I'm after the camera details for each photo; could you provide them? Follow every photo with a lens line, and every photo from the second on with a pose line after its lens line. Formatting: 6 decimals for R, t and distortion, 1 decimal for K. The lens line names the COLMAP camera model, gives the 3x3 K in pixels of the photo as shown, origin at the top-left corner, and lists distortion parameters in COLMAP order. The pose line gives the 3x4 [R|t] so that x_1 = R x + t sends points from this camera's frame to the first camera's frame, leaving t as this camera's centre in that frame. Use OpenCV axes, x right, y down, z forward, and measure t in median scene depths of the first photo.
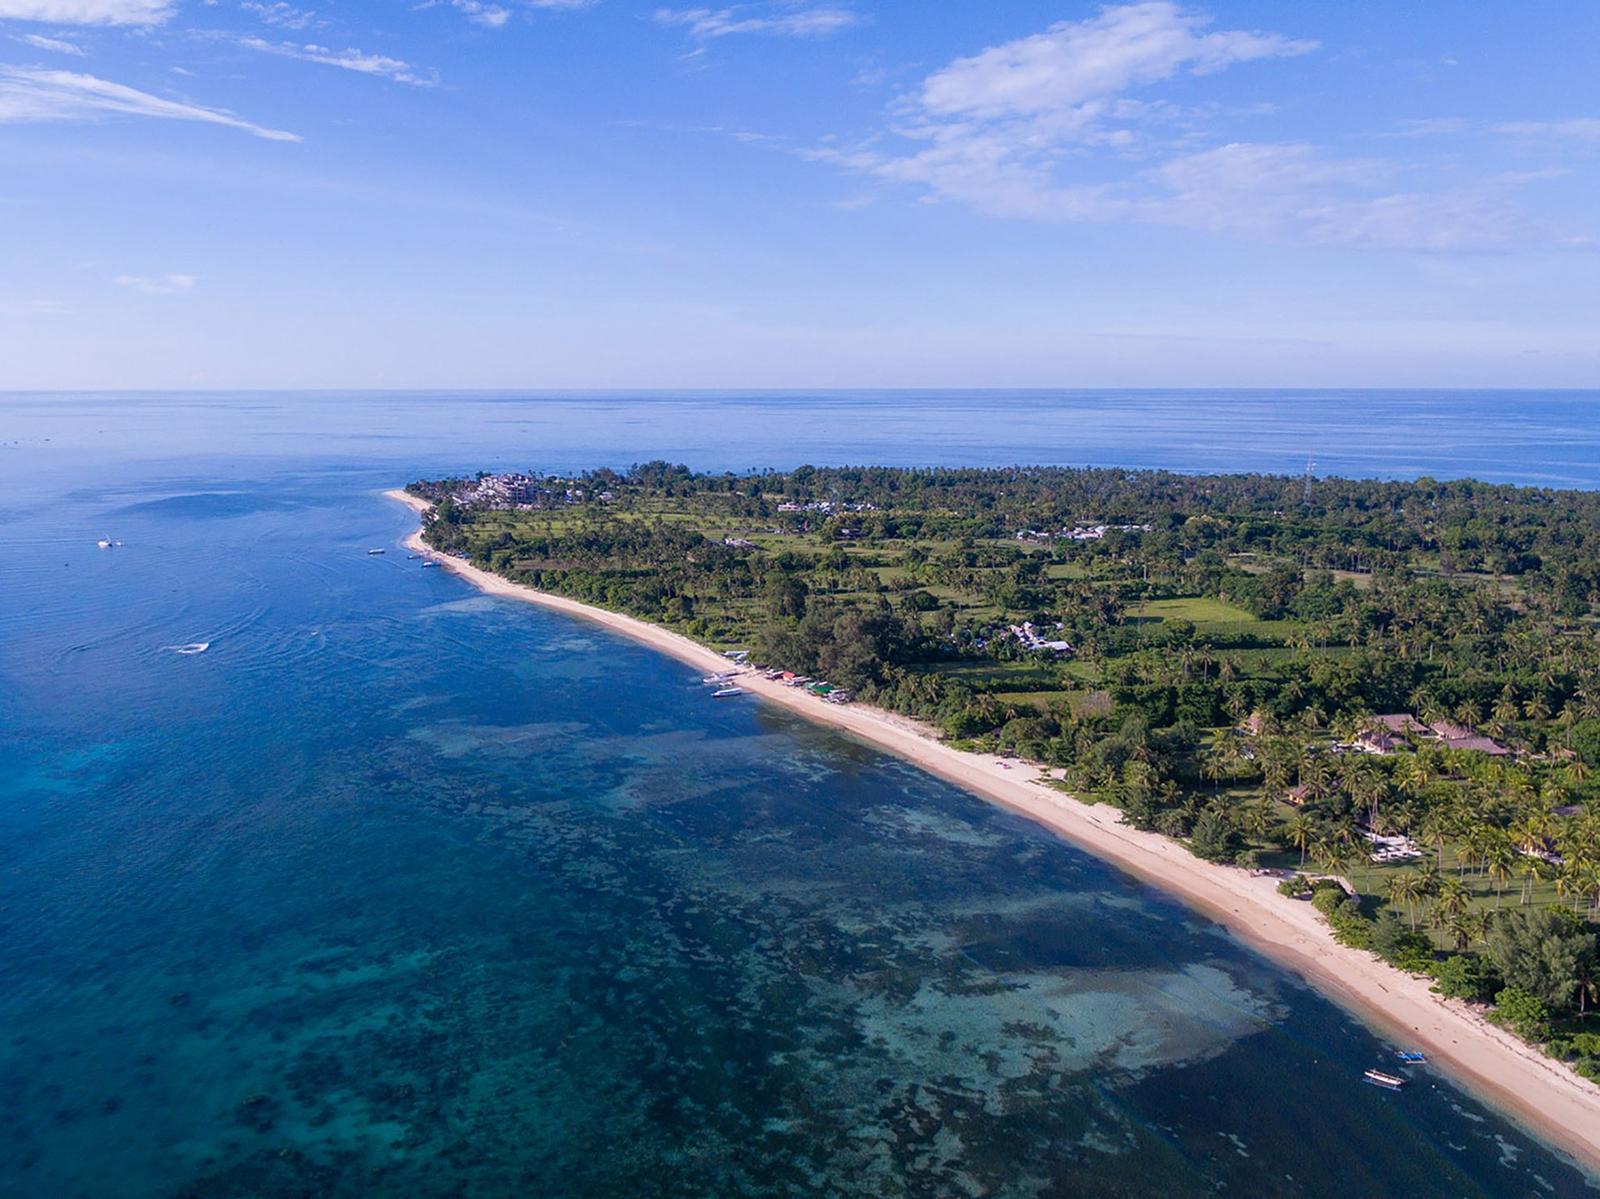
lens RADIAL K [[1327.5, 0, 800.0], [0, 1327.5, 599.5], [0, 0, 1]] dist [0.007388, 0.000081]
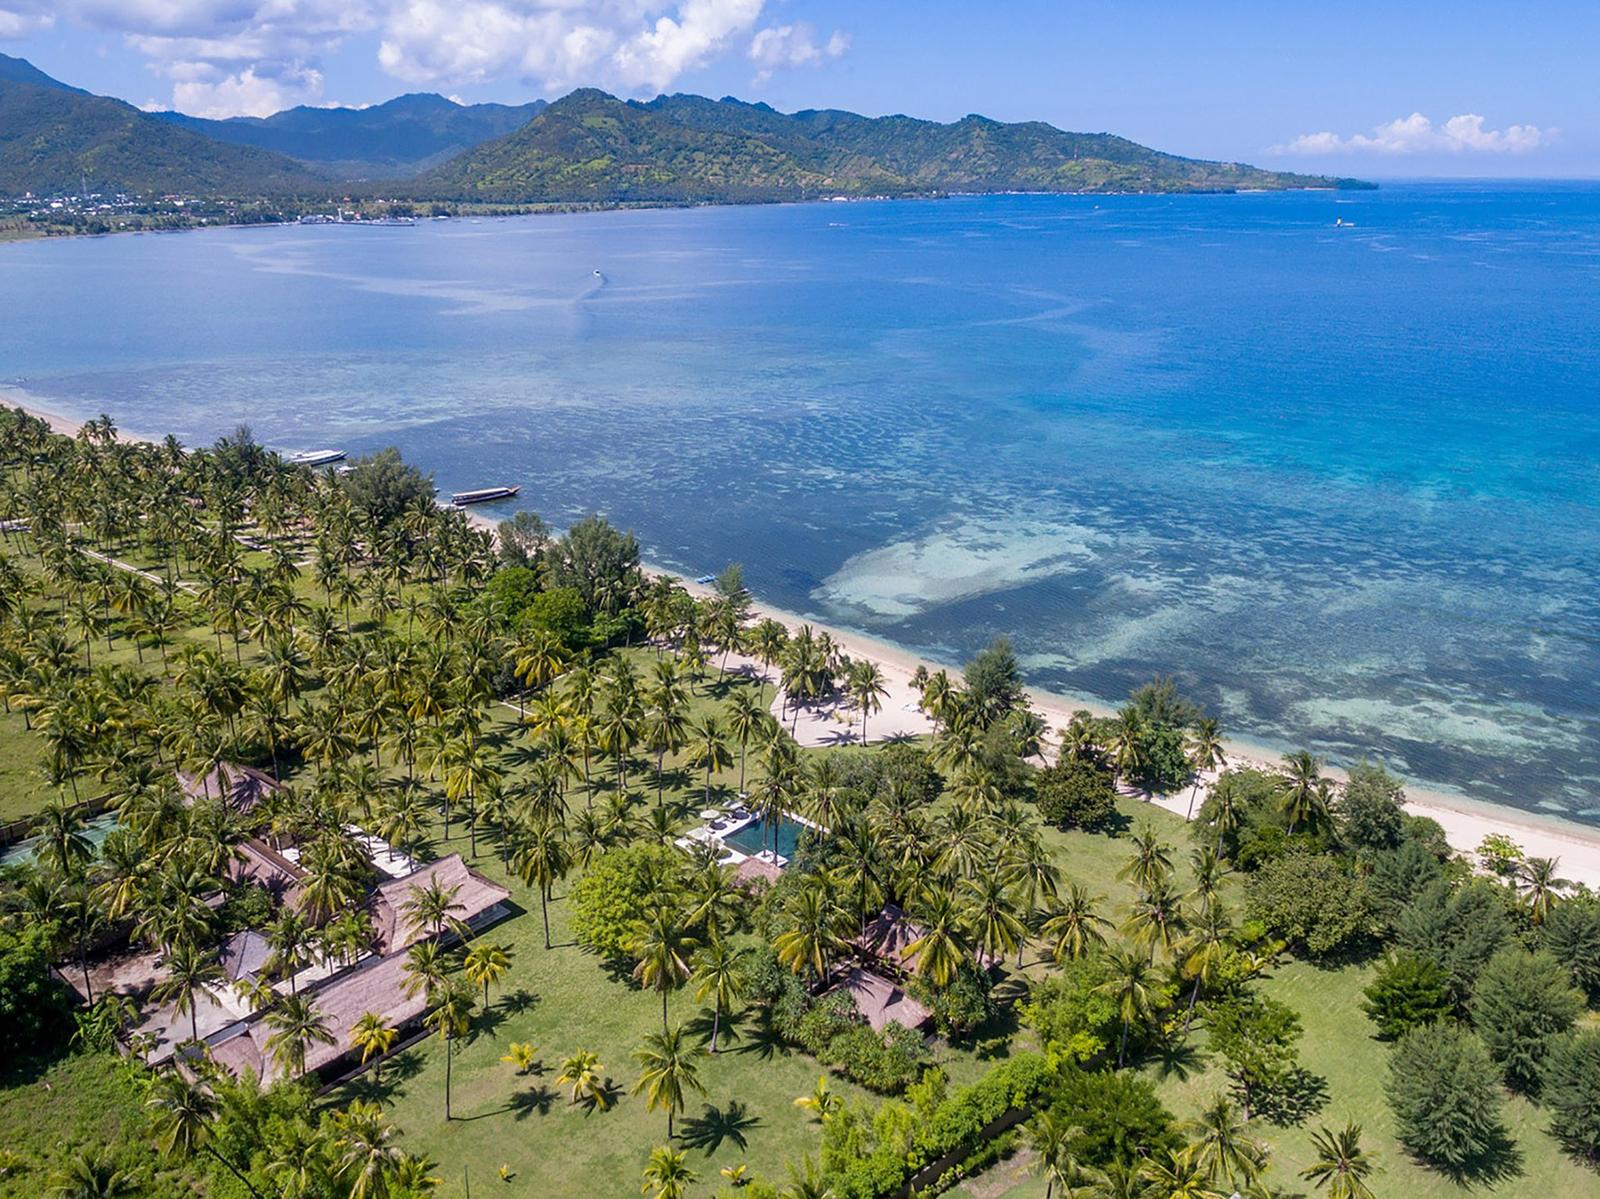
lens RADIAL K [[1327.5, 0, 800.0], [0, 1327.5, 599.5], [0, 0, 1]] dist [0.007388, 0.000081]
pose [[-0.889331, 0.130573, -0.438225, 0.737178], [-0.080026, 0.899128, 0.430307, -0.136596], [0.450207, 0.417755, -0.789173, 1.601267]]
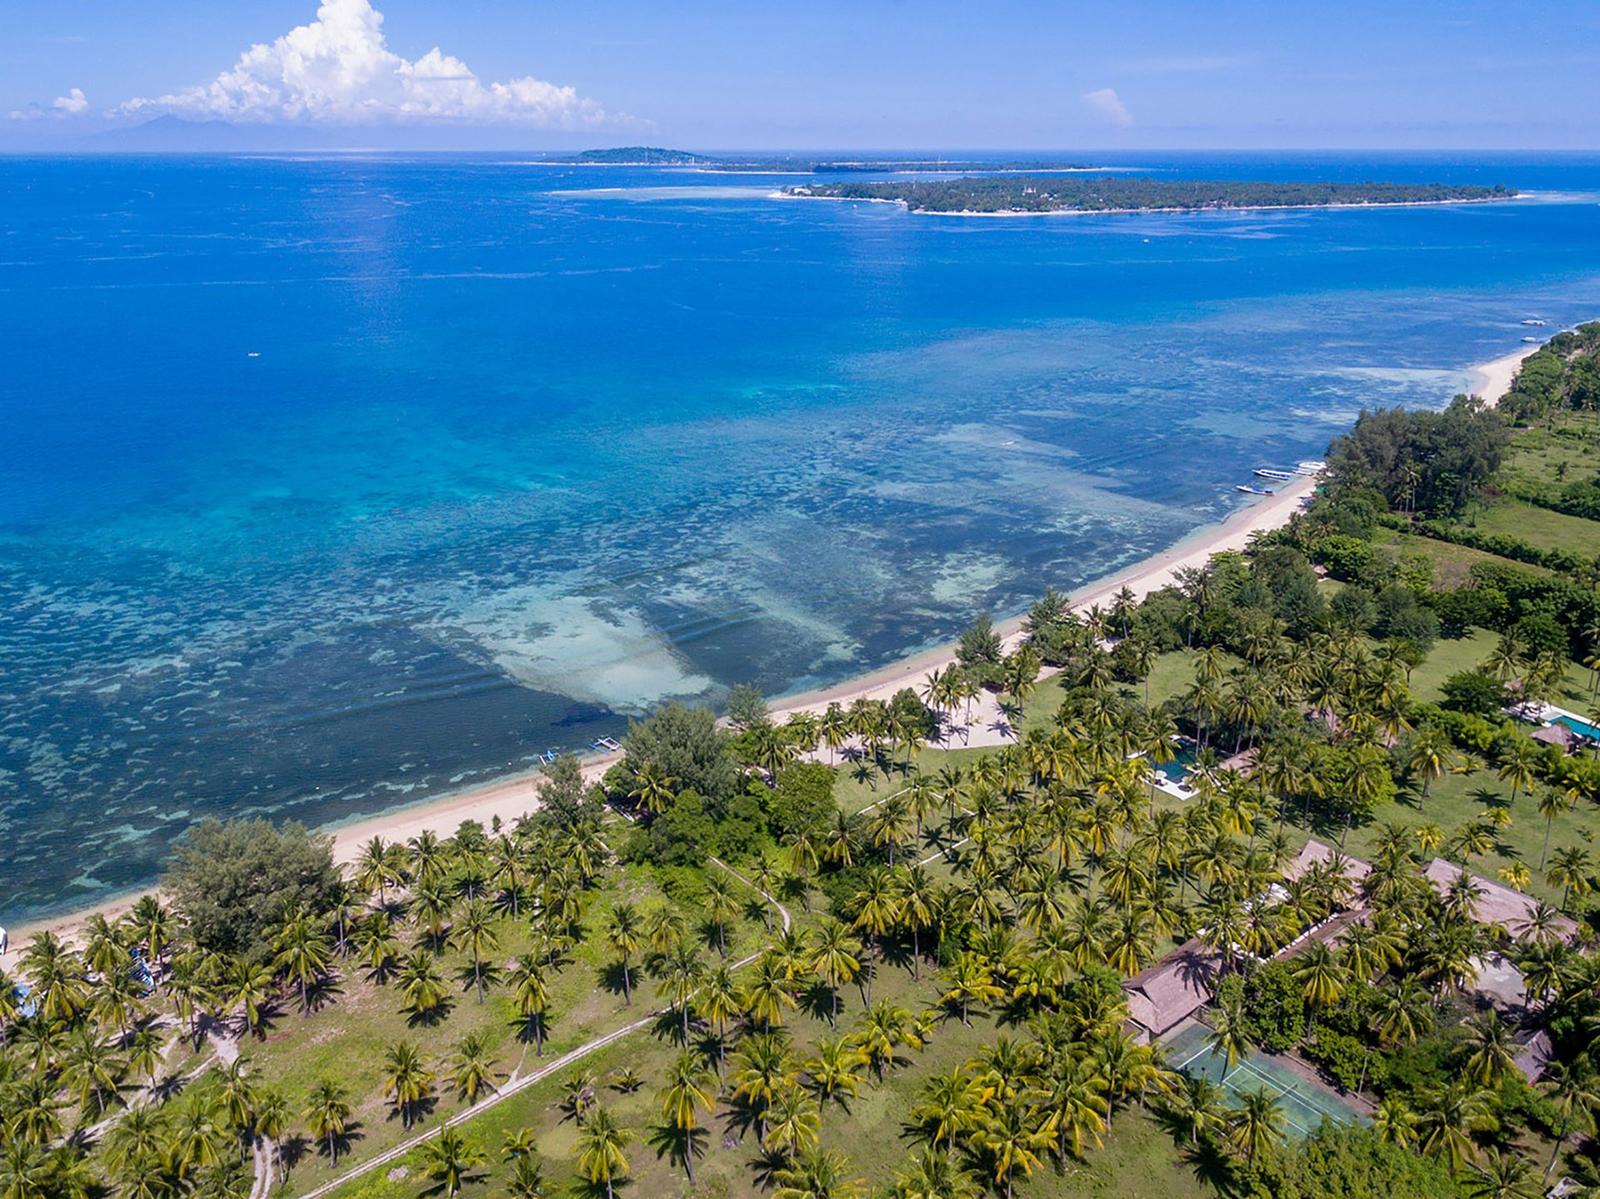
lens RADIAL K [[1269.8, 0, 800.0], [0, 1269.8, 599.5], [0, 0, 1]] dist [0.003849, -0.001320]
pose [[0.328887, 0.319014, -0.888855, 1.126298], [-0.153312, 0.946766, 0.283072, -0.083952], [0.931842, 0.043173, 0.360288, 0.643431]]
